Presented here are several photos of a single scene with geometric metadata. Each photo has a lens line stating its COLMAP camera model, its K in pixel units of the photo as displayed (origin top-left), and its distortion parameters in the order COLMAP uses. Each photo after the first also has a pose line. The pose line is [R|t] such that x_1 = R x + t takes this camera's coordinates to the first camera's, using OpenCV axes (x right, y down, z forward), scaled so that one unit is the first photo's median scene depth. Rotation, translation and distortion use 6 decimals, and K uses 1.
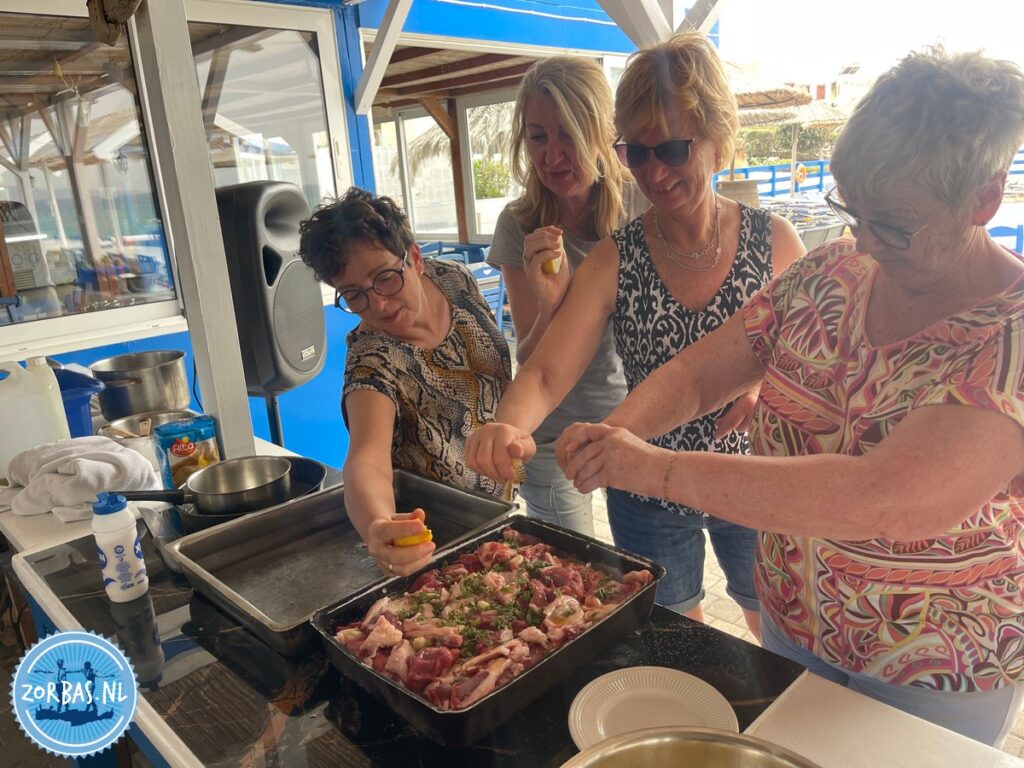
lens RADIAL K [[766.1, 0, 512.0], [0, 766.1, 384.0], [0, 0, 1]] dist [0.065212, -0.088119]
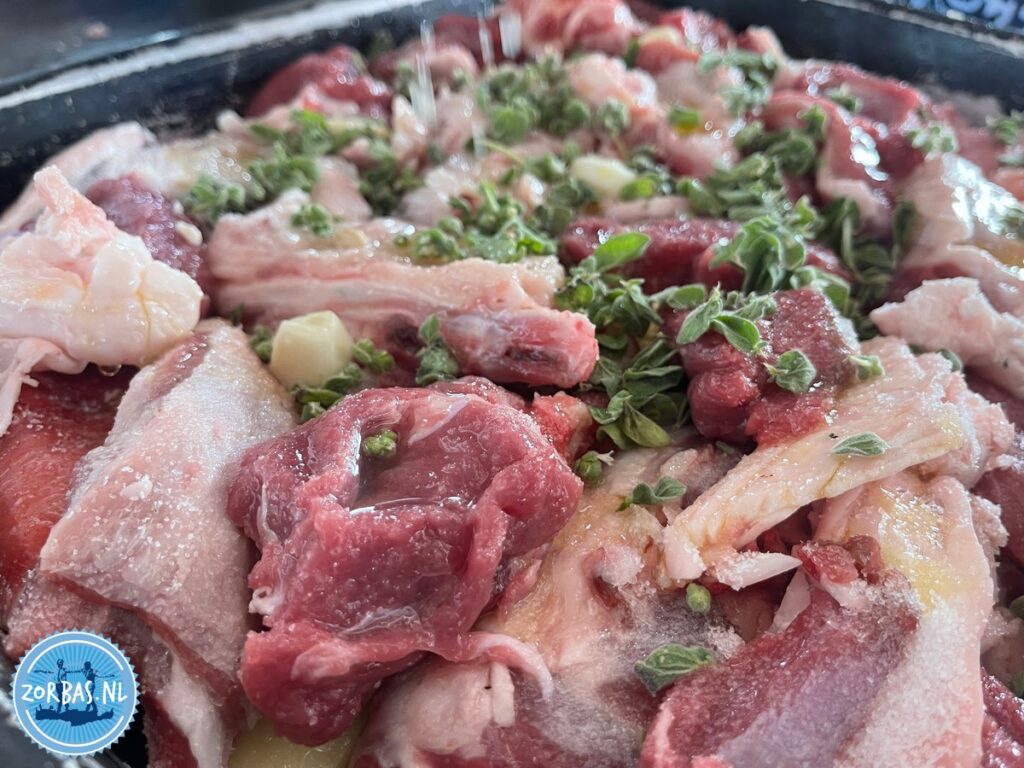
lens RADIAL K [[766.1, 0, 512.0], [0, 766.1, 384.0], [0, 0, 1]] dist [0.065212, -0.088119]
pose [[0.983143, 0.009970, 0.182567, -0.107374], [-0.085706, 0.907143, 0.412002, 0.269716], [-0.161507, -0.420704, 0.892706, 0.838892]]
